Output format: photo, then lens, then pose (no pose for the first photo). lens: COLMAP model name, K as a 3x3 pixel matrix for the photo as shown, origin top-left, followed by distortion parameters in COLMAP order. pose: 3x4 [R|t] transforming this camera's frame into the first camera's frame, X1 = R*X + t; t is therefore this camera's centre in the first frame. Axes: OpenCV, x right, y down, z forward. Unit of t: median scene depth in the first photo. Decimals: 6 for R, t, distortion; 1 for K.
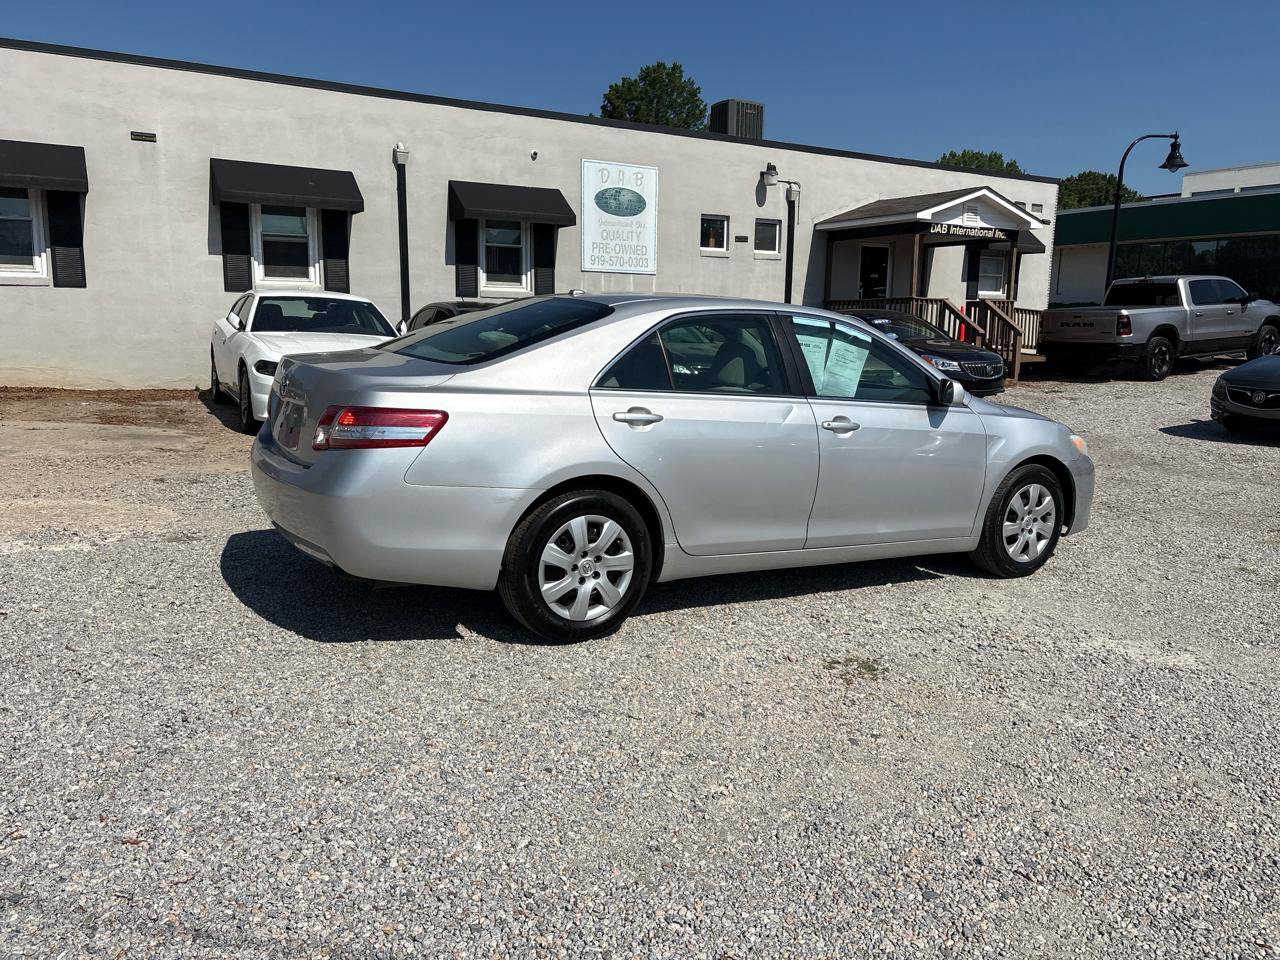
lens RADIAL K [[970.8, 0, 648.7], [0, 970.8, 481.5], [0, 0, 1]] dist [0.038052, -0.031284]
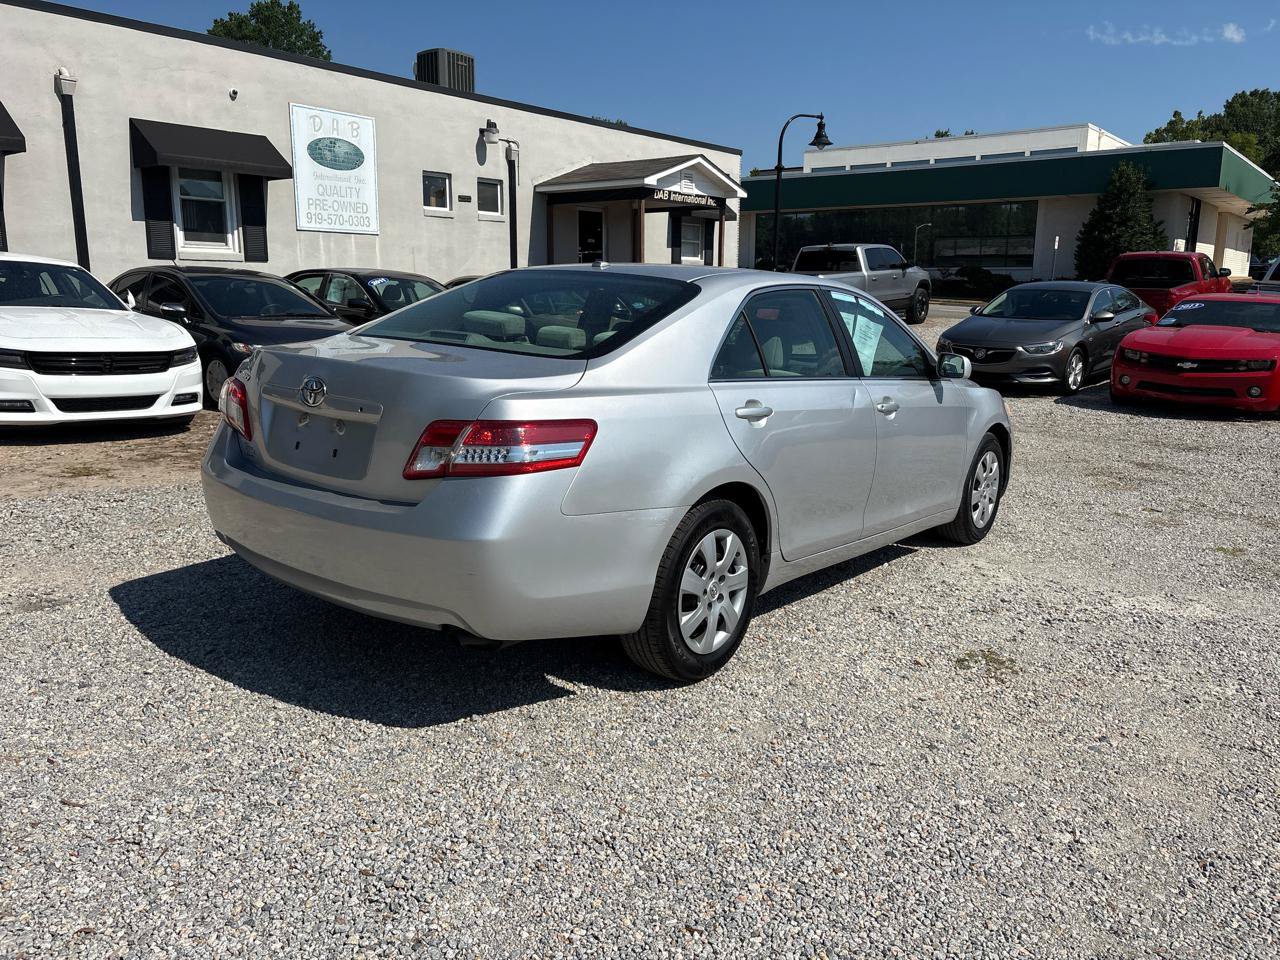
lens RADIAL K [[970.8, 0, 649.9], [0, 970.8, 469.3], [0, 0, 1]] dist [0.038052, -0.031284]
pose [[0.933164, -0.071821, 0.352203, -0.116452], [0.062616, 0.997334, 0.037473, -0.015165], [-0.353955, -0.012915, 0.935173, 0.062979]]
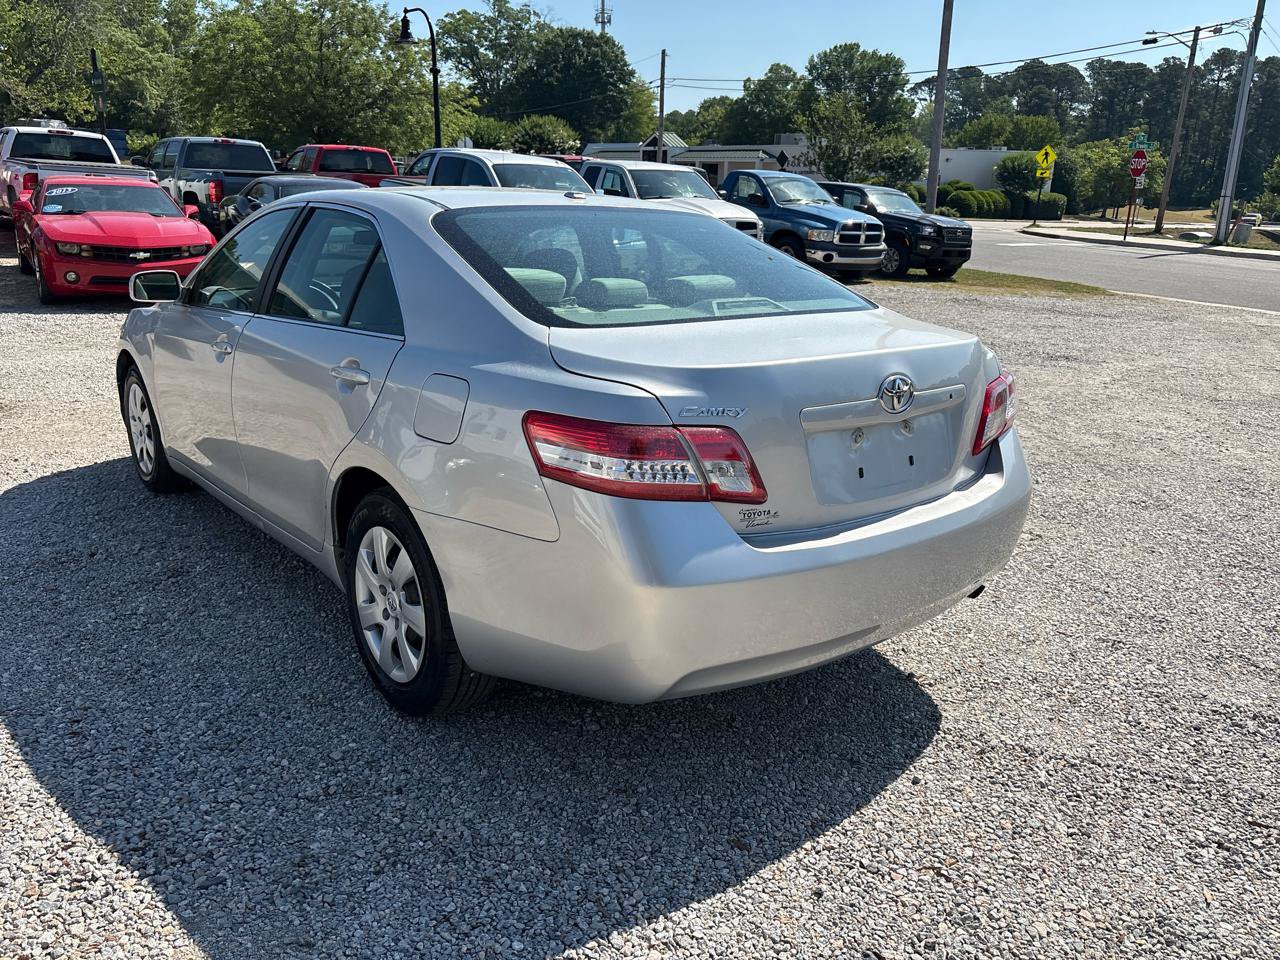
lens RADIAL K [[970.8, 0, 635.2], [0, 970.8, 485.1], [0, 0, 1]] dist [0.038052, -0.031284]
pose [[-0.122806, -0.321146, 0.939033, -0.265575], [0.145746, 0.930100, 0.337152, -0.077509], [-0.981670, 0.178264, -0.067417, 0.348964]]
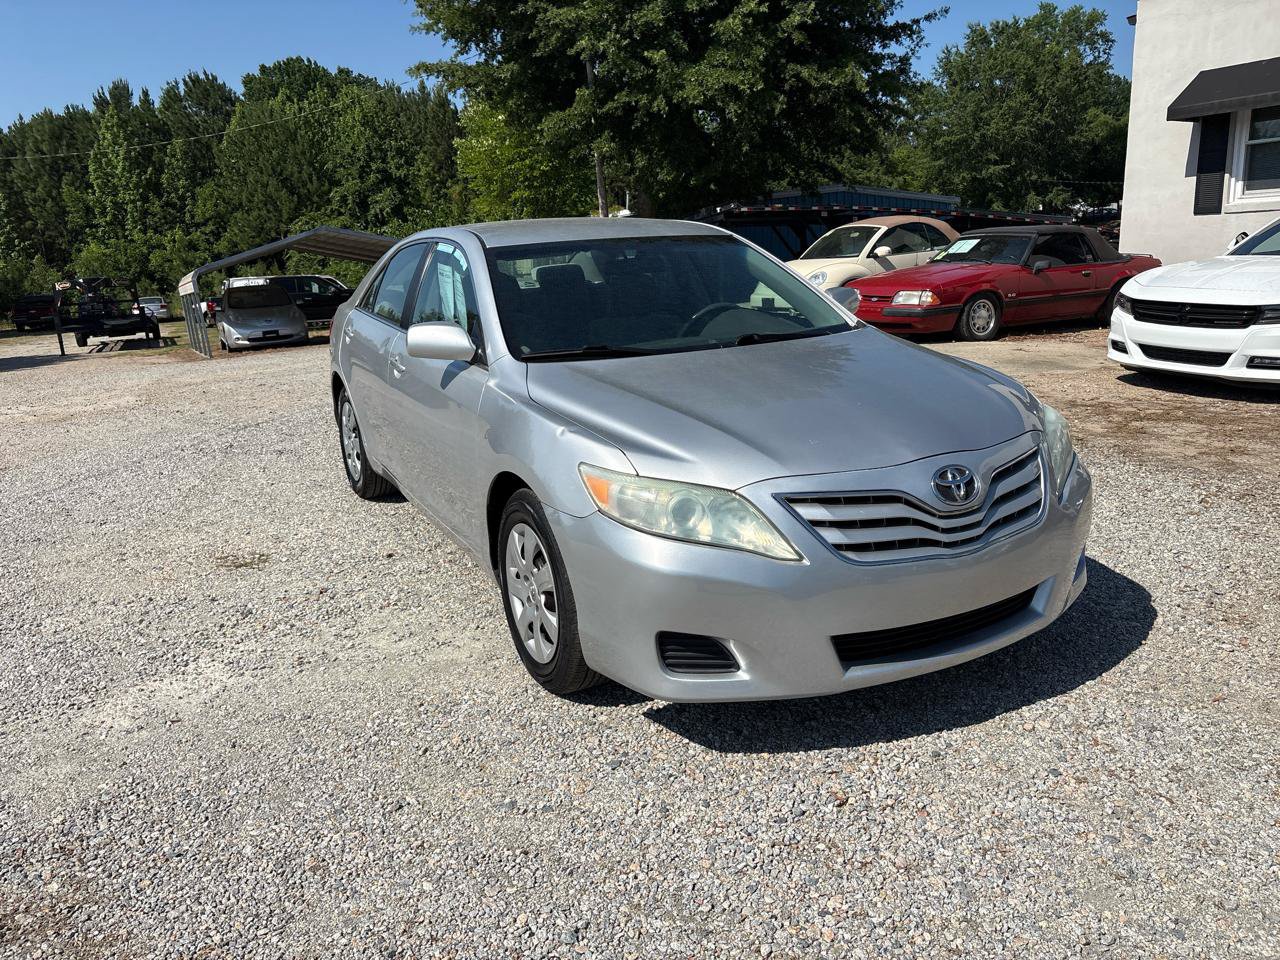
lens RADIAL K [[970.8, 0, 630.0], [0, 970.8, 485.6], [0, 0, 1]] dist [0.038052, -0.031284]
pose [[-0.075427, 0.207854, -0.975247, 0.357482], [-0.134213, 0.967018, 0.216480, -0.056843], [0.988078, 0.147219, -0.045043, 0.414630]]
